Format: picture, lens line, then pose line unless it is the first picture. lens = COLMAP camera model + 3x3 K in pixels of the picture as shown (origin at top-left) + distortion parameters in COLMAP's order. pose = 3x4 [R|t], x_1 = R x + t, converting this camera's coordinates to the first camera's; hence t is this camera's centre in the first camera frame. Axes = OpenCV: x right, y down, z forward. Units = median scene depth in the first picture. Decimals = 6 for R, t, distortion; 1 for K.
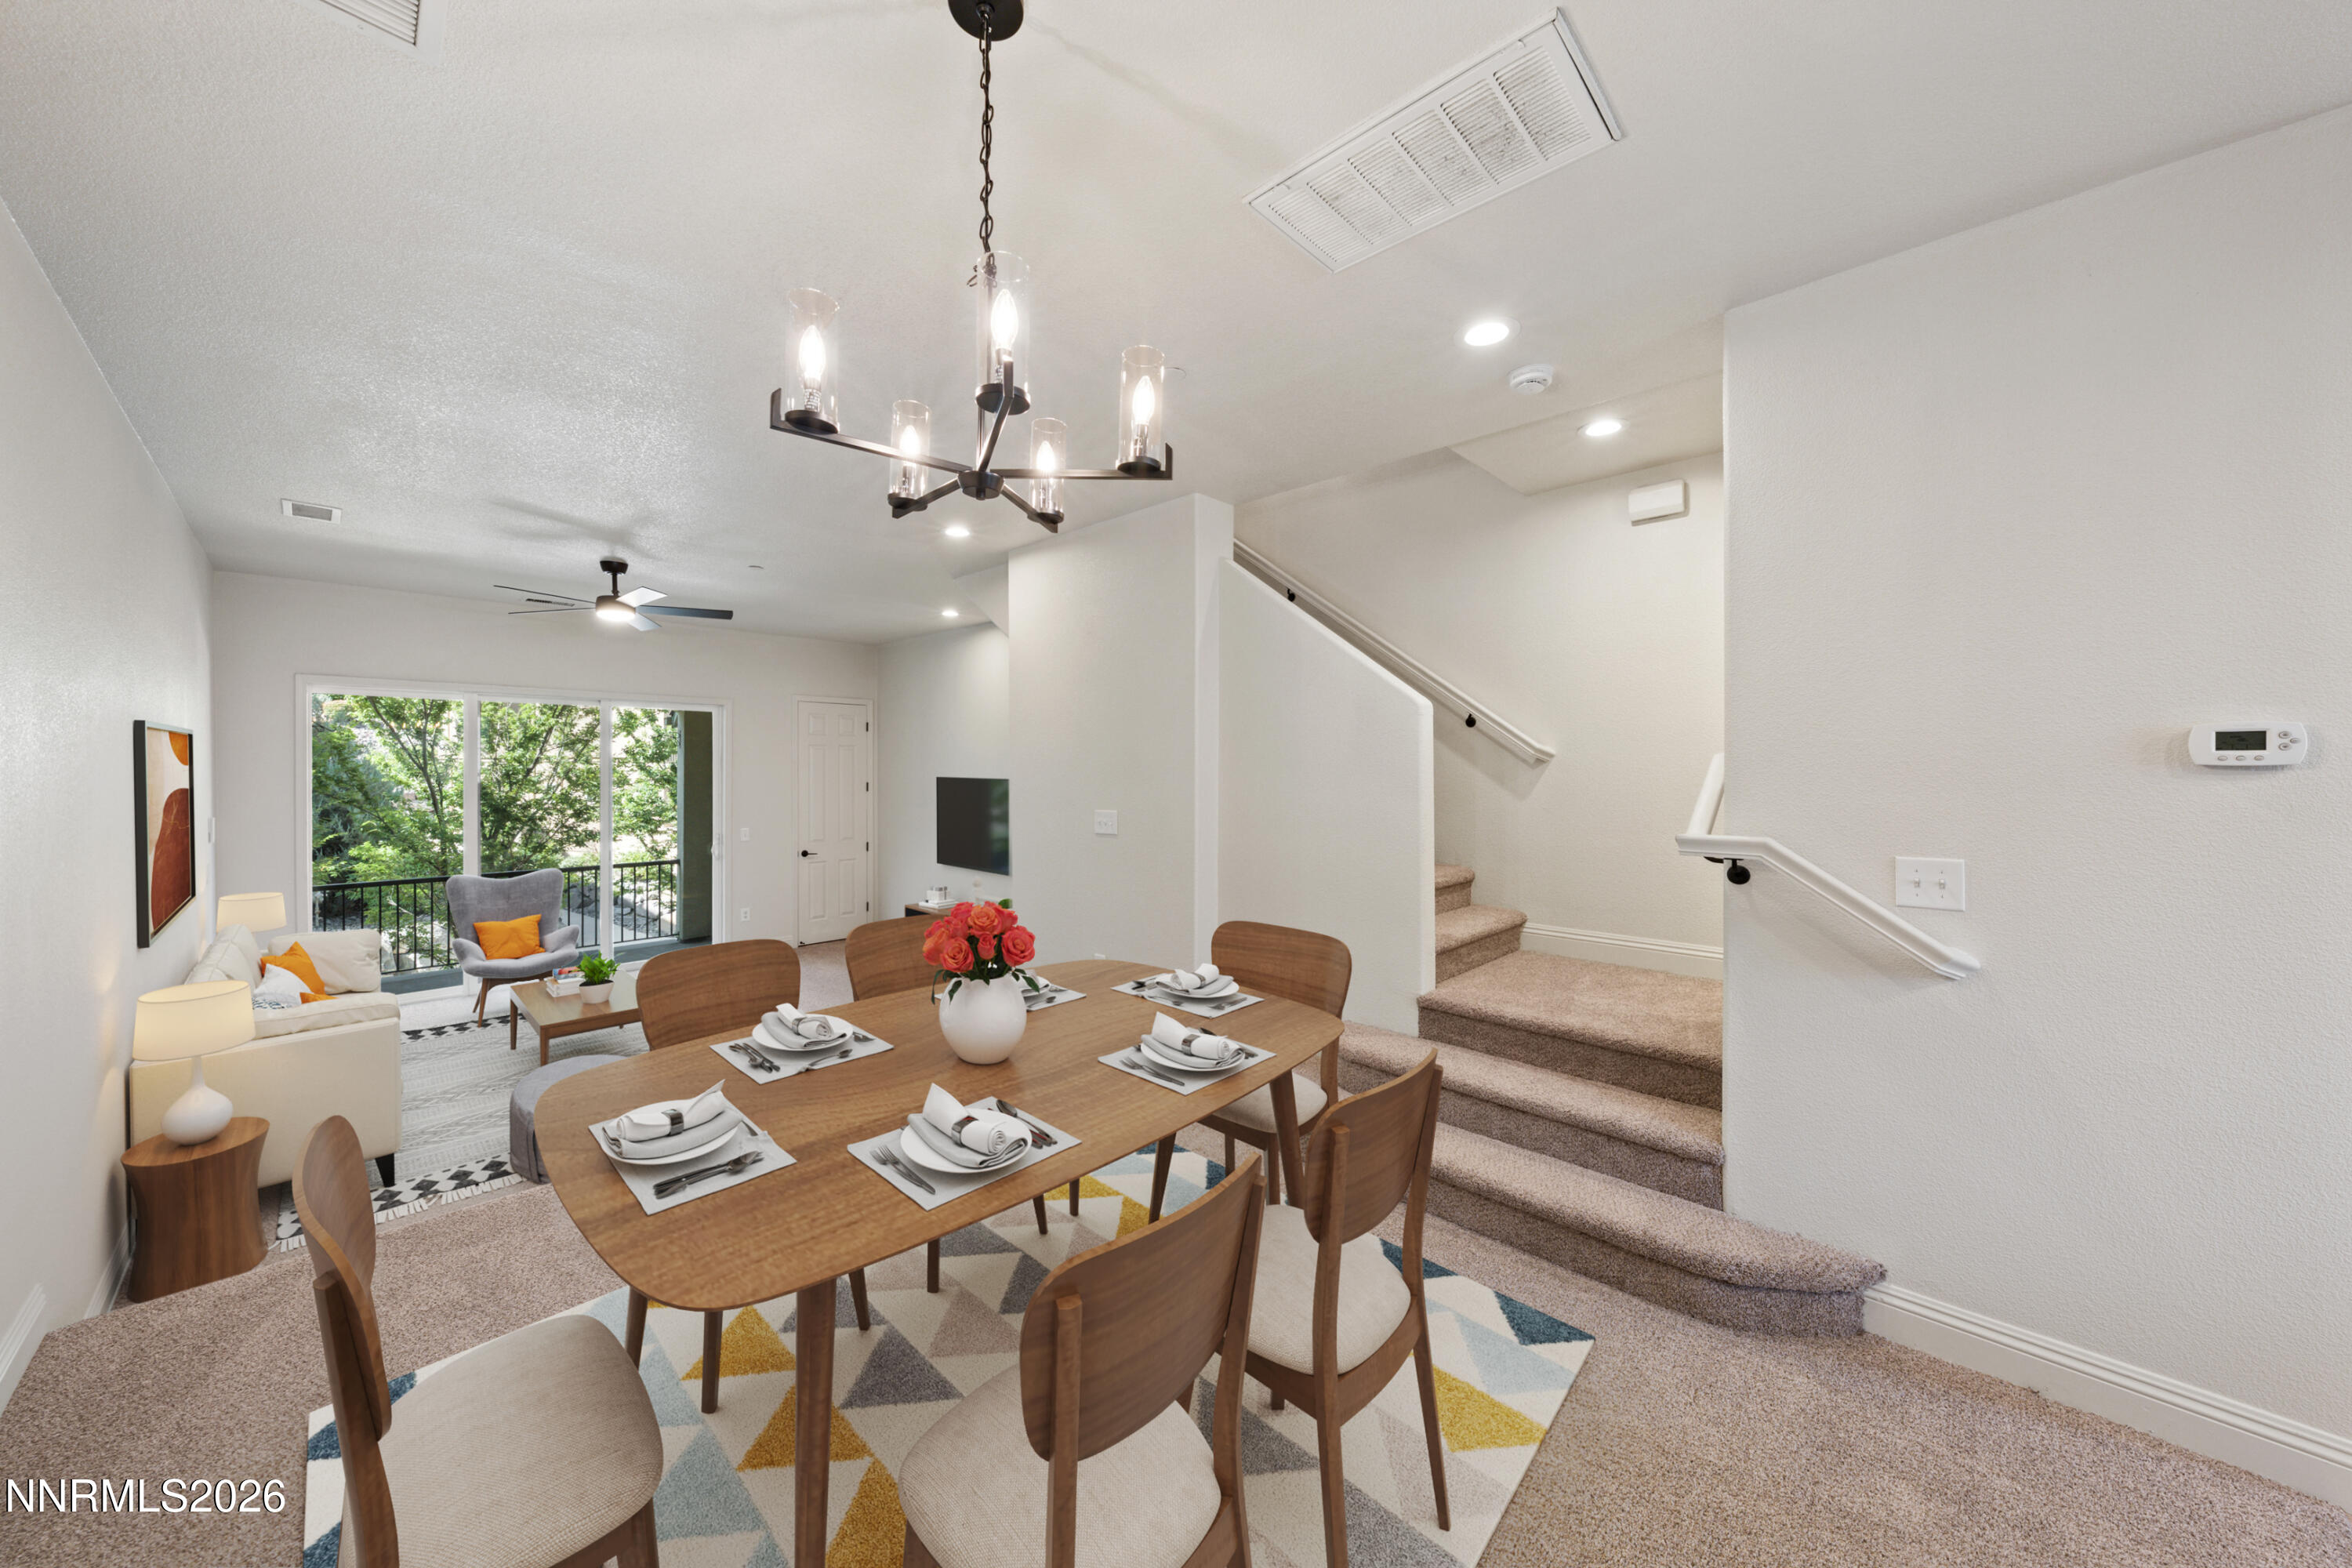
lens RADIAL K [[823.7, 0, 1174.8], [0, 823.7, 765.9], [0, 0, 1]] dist [-0.000228, -0.000062]
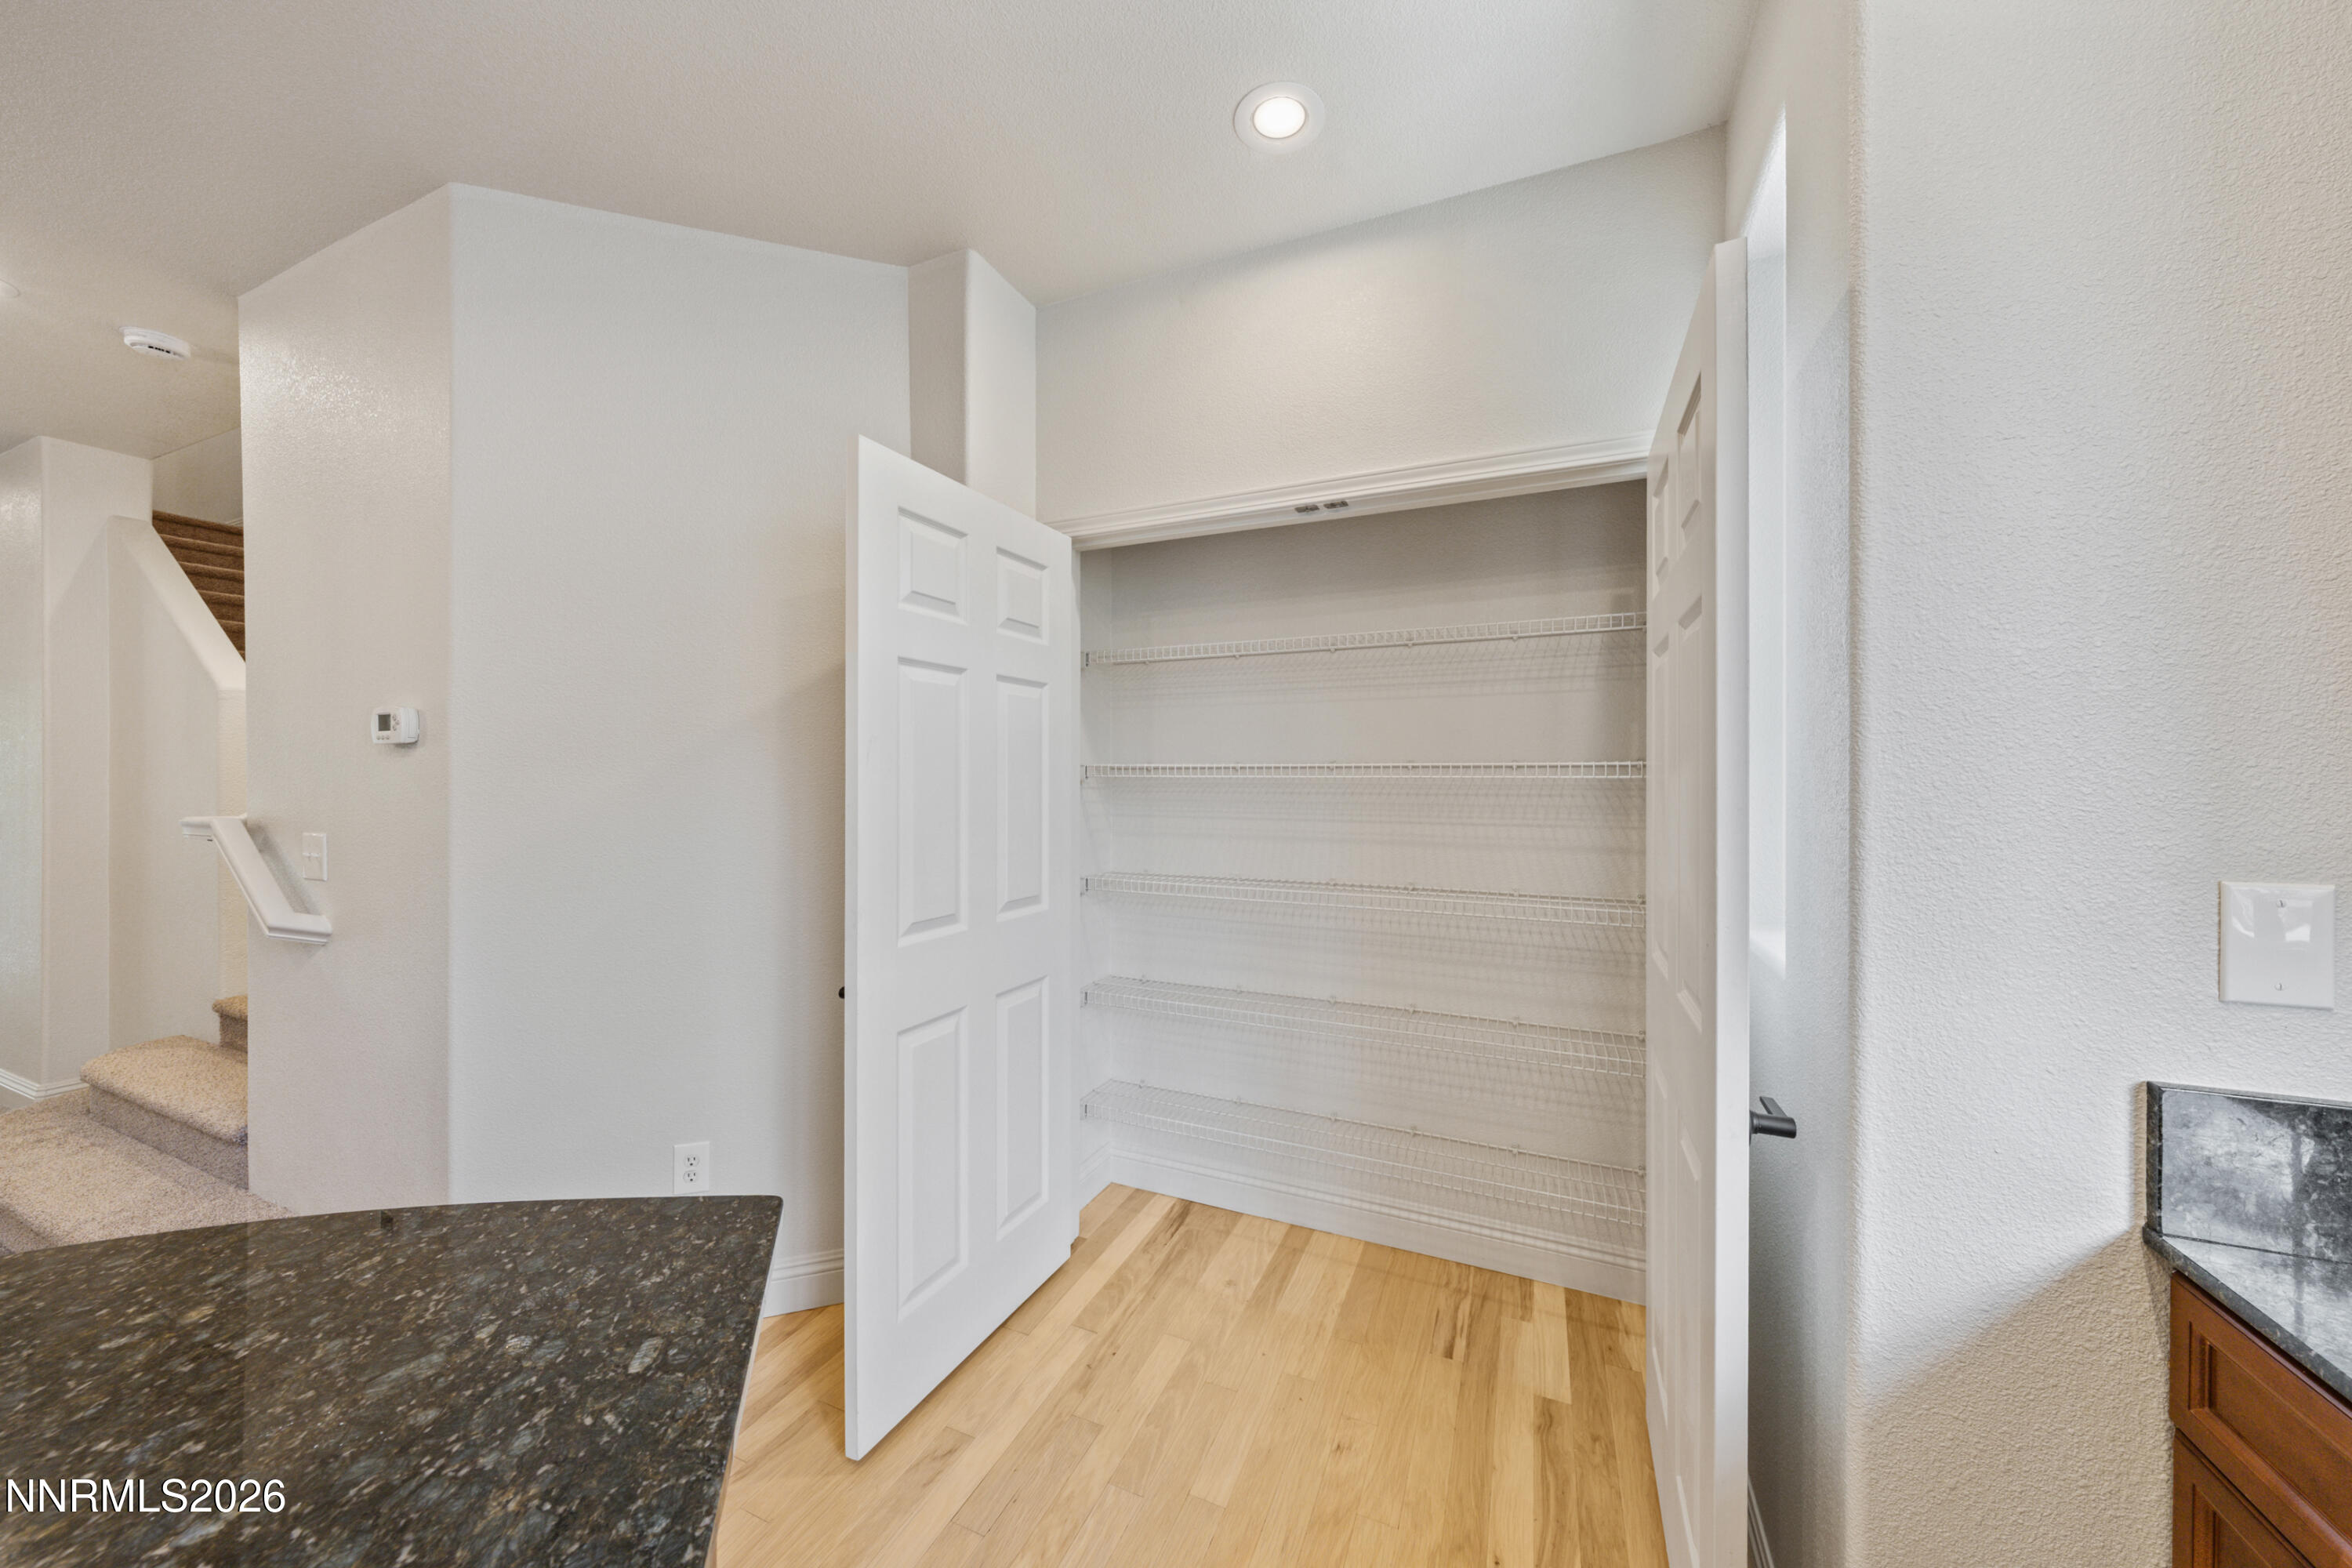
lens RADIAL K [[799.0, 0, 1180.3], [0, 799.0, 779.3], [0, 0, 1]] dist [0.000657, 0.000009]
pose [[0.938823, 0.000901, 0.344400, 0.625001], [-0.002463, 0.999989, 0.004098, 0.014275], [-0.344393, -0.004696, 0.938814, -0.136856]]
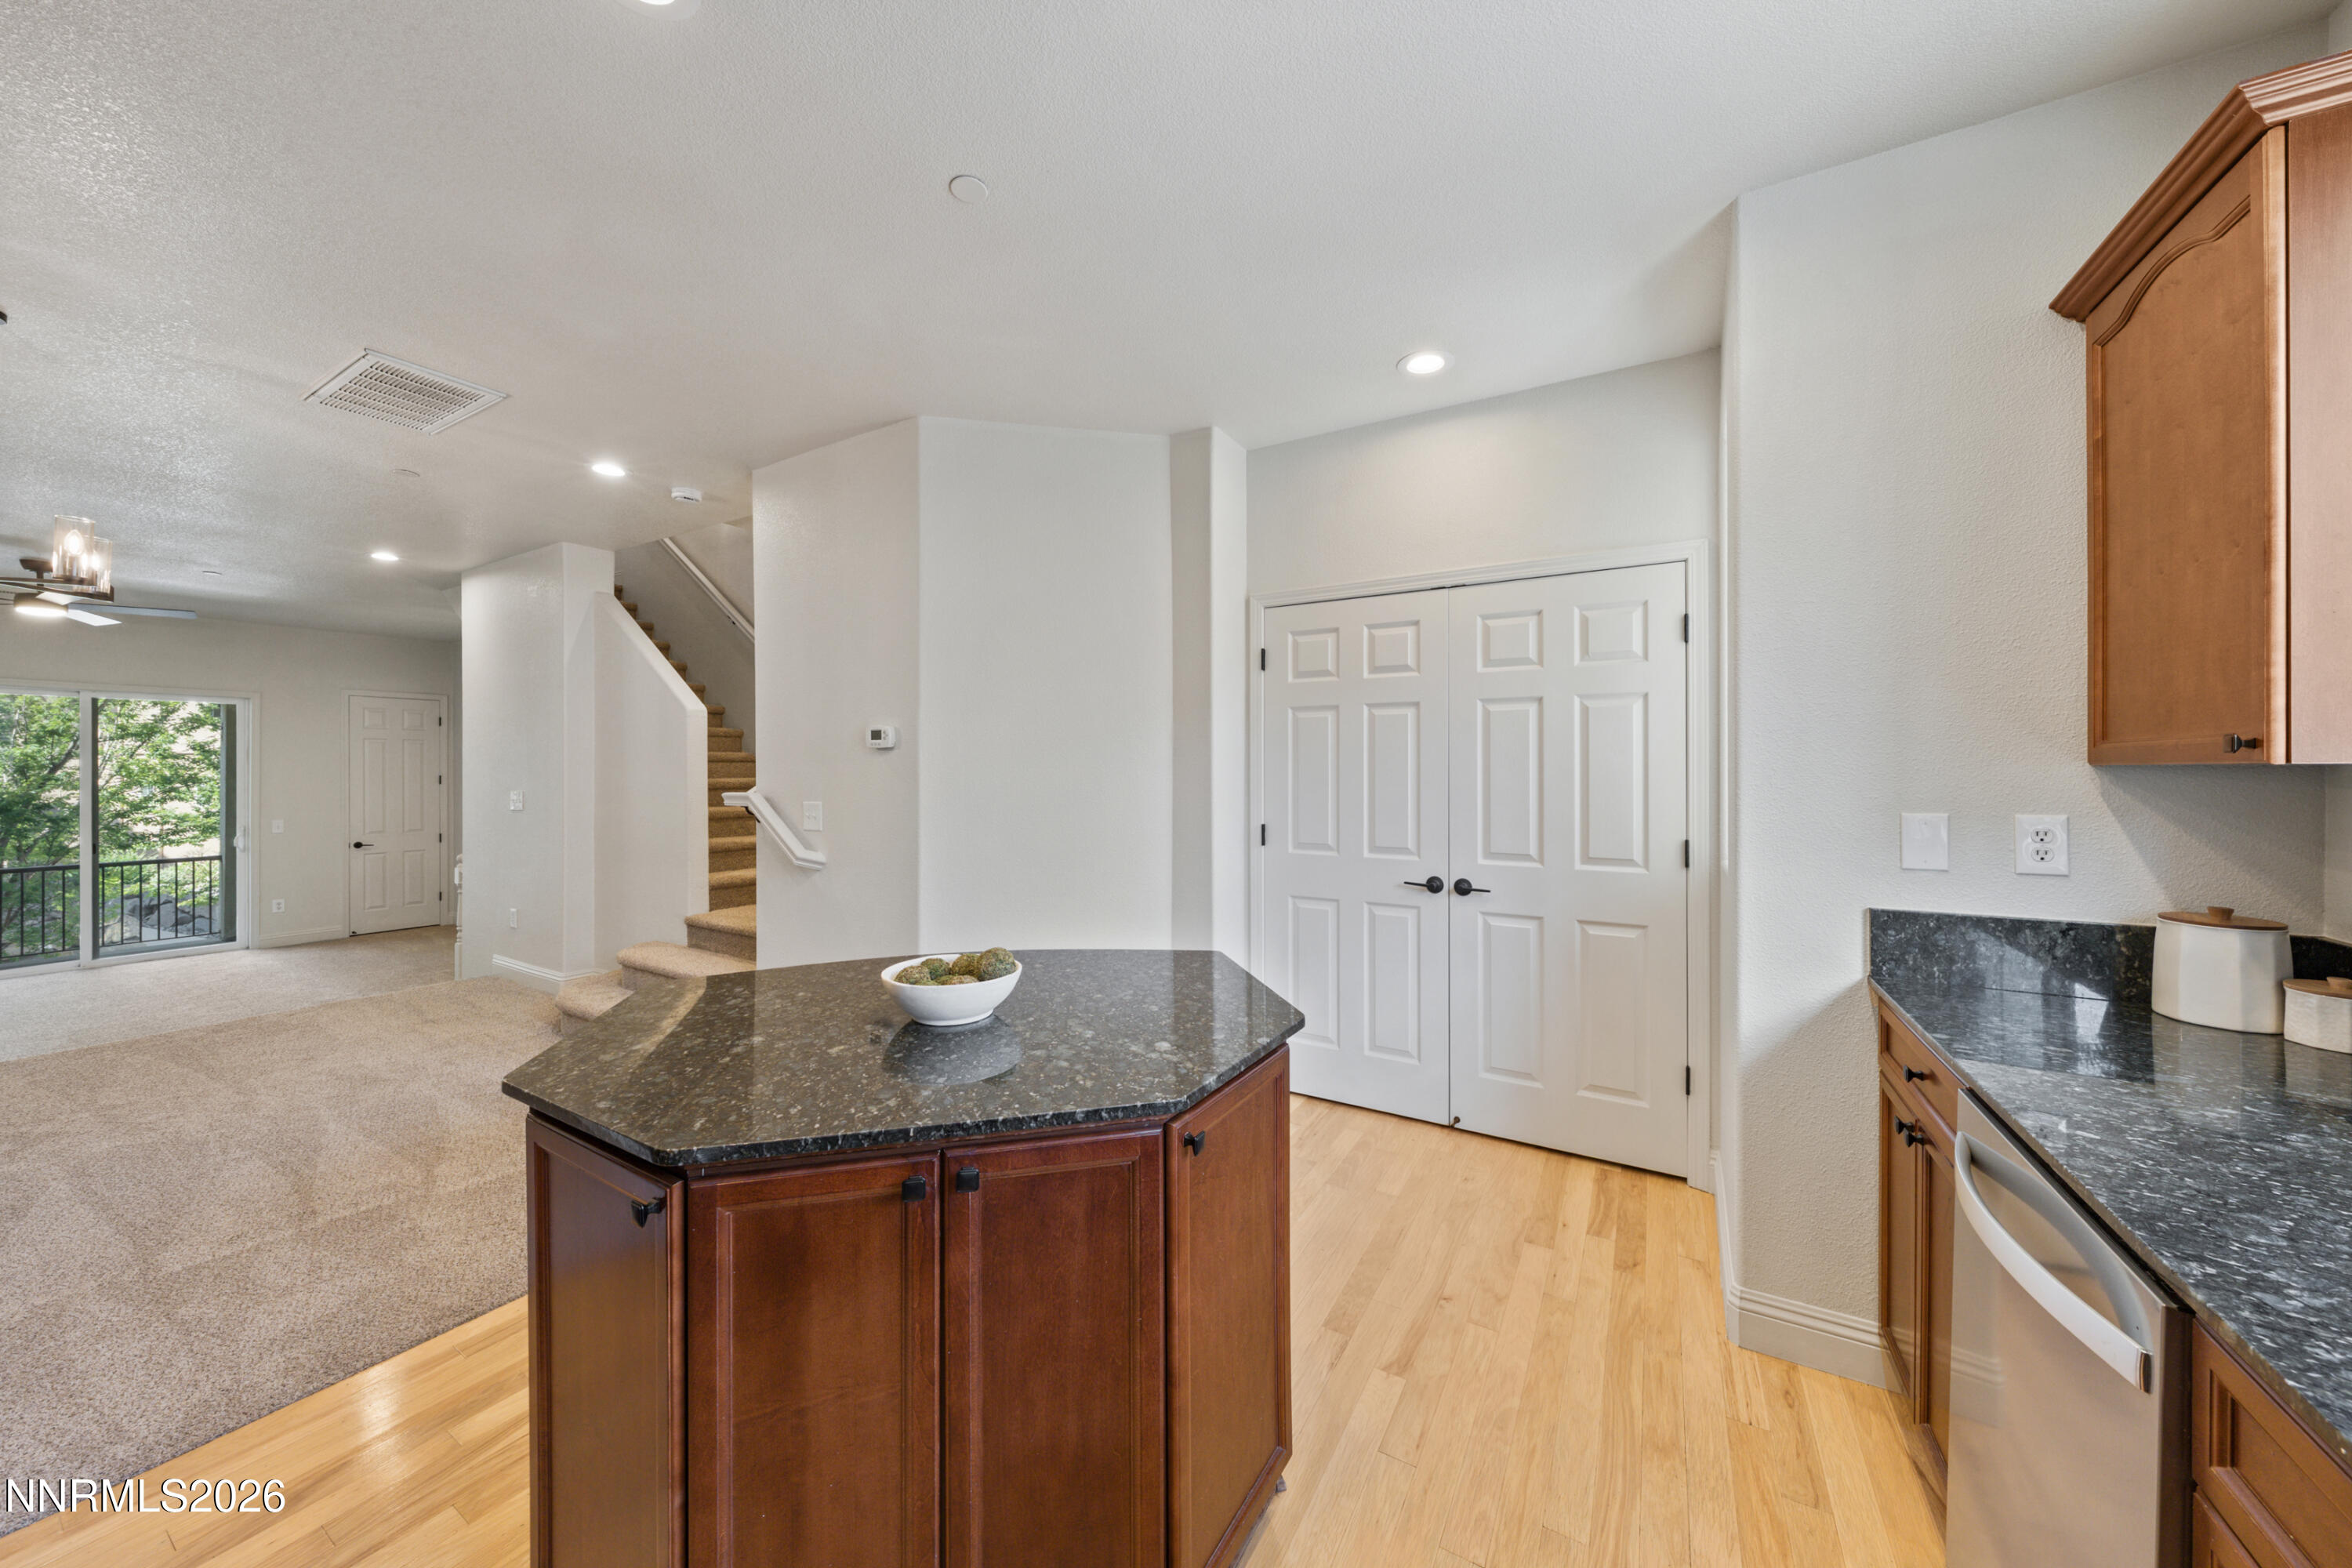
lens RADIAL K [[805.8, 0, 1174.6], [0, 805.8, 767.5], [0, 0, 1]] dist [-0.000068, -0.000025]
pose [[0.973756, -0.000309, 0.227594, 0.492296], [0.000127, 1.000000, 0.000814, 0.015114], [-0.227594, -0.000763, 0.973756, -0.325188]]
